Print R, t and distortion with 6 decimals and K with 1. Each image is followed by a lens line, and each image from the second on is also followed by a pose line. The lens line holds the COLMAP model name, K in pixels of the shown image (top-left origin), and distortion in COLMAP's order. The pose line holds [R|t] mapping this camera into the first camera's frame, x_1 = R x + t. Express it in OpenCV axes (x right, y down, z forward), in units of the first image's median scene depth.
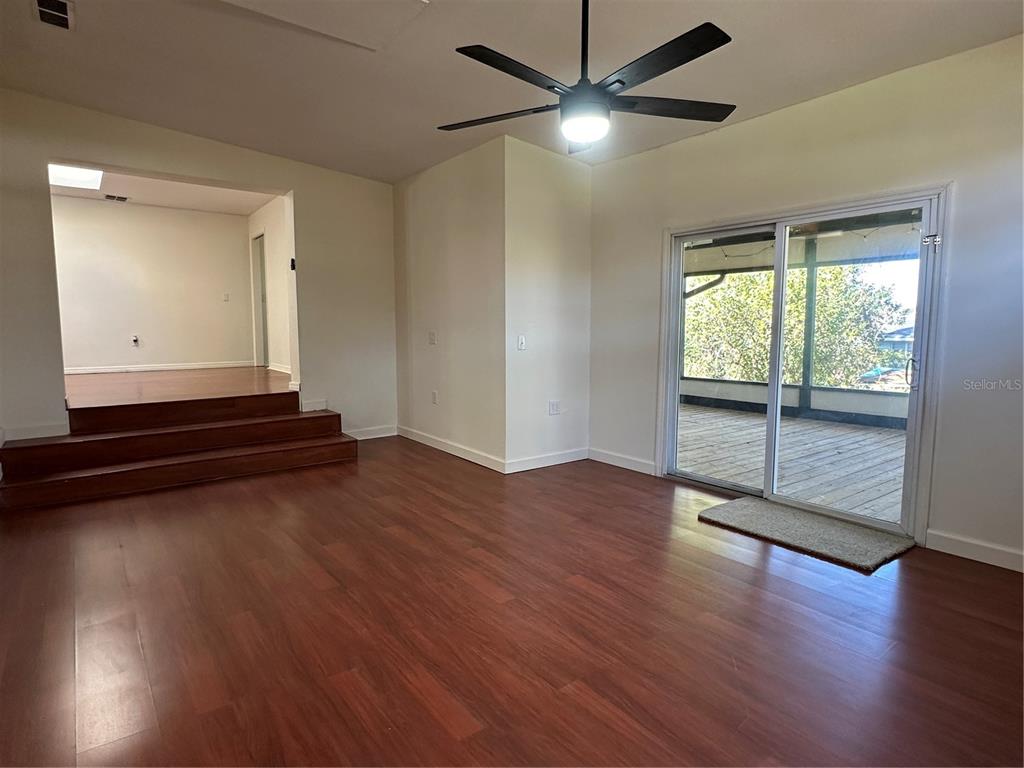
lens RADIAL K [[569.5, 0, 516.4], [0, 569.5, 381.6], [0, 0, 1]] dist [-0.001228, -0.000276]
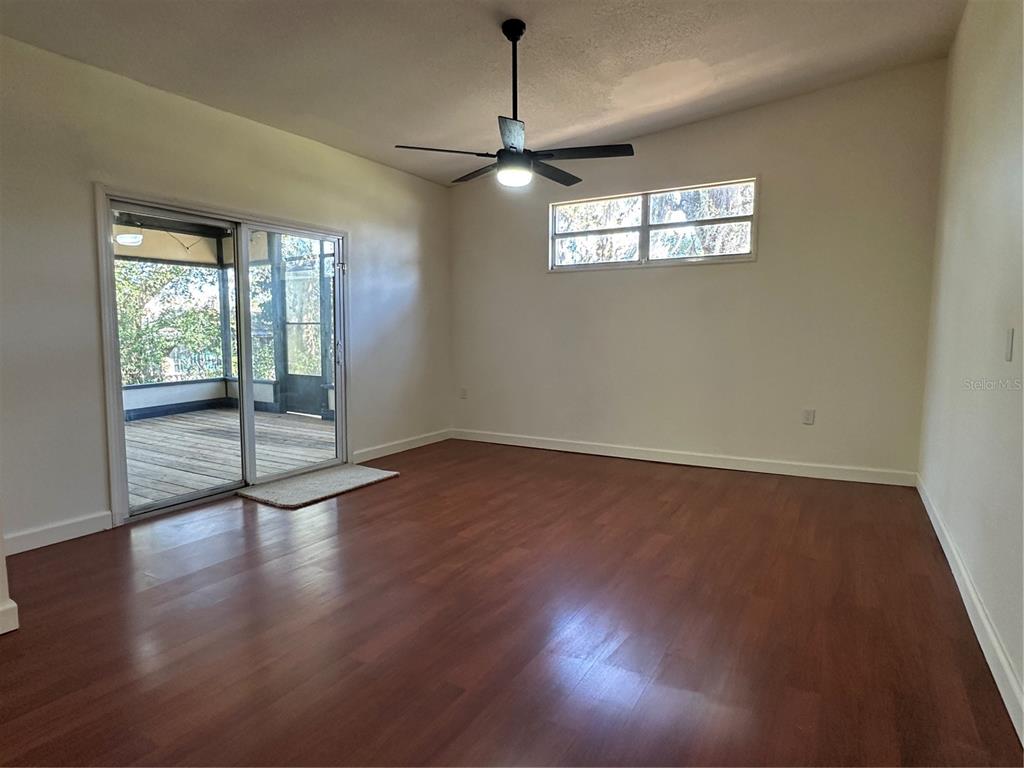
lens RADIAL K [[569.5, 0, 516.4], [0, 569.5, 381.6], [0, 0, 1]] dist [-0.001228, -0.000276]
pose [[-0.374147, -0.089008, 0.923088, -0.718100], [0.088890, 0.987358, 0.131235, -0.079684], [-0.923099, 0.131155, -0.361505, 0.928442]]
